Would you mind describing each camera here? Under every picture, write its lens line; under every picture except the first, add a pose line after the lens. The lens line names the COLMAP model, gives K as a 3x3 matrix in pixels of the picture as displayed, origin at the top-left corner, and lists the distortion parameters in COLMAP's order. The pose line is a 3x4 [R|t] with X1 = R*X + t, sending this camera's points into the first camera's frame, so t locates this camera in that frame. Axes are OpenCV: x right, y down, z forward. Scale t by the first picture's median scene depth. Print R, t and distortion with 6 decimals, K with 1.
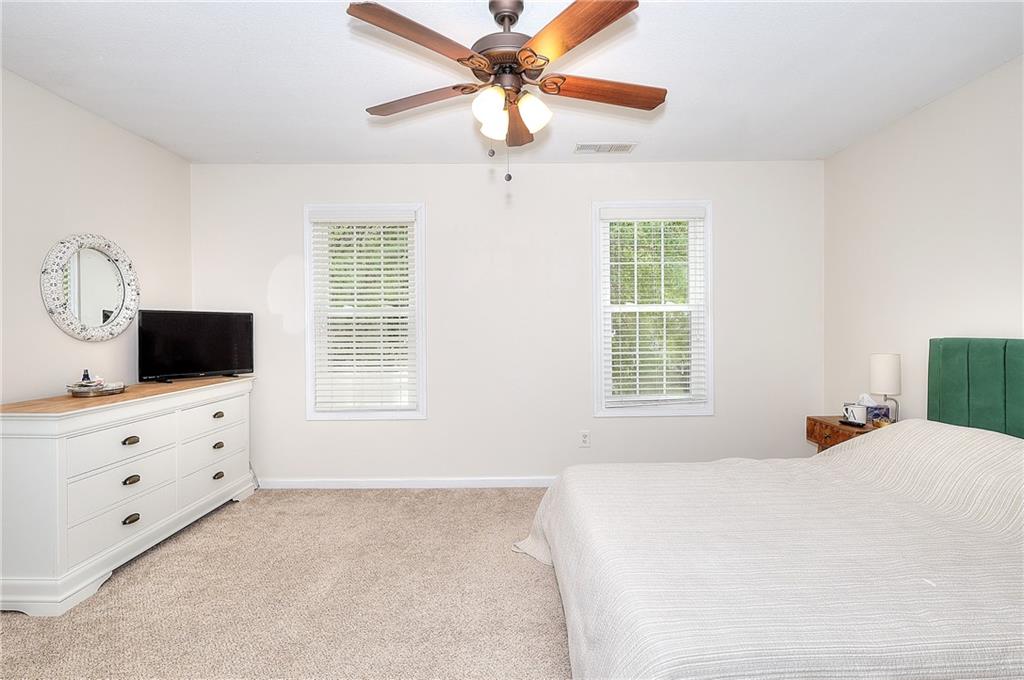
lens RADIAL K [[472.2, 0, 512.8], [0, 472.2, 334.2], [0, 0, 1]] dist [-0.003121, 0.001824]
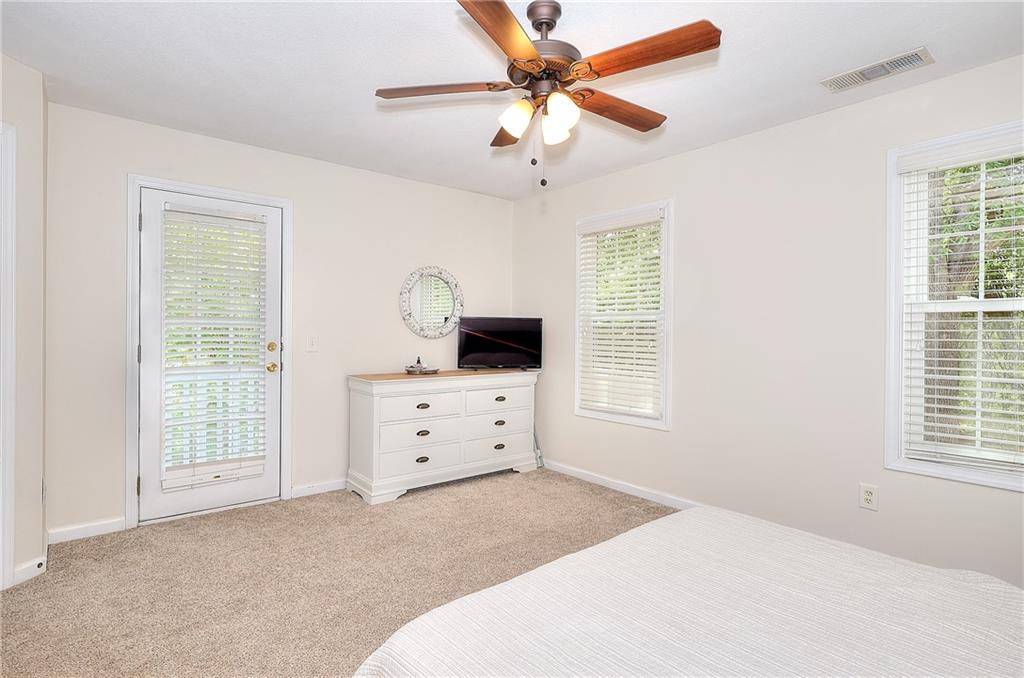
lens RADIAL K [[504.2, 0, 514.9], [0, 504.2, 335.8], [0, 0, 1]] dist [0.003814, -0.000063]
pose [[0.654439, 0.018728, -0.755883, 0.396176], [-0.023518, 0.999714, 0.004407, -0.004691], [0.755749, 0.014893, 0.654692, 0.131555]]
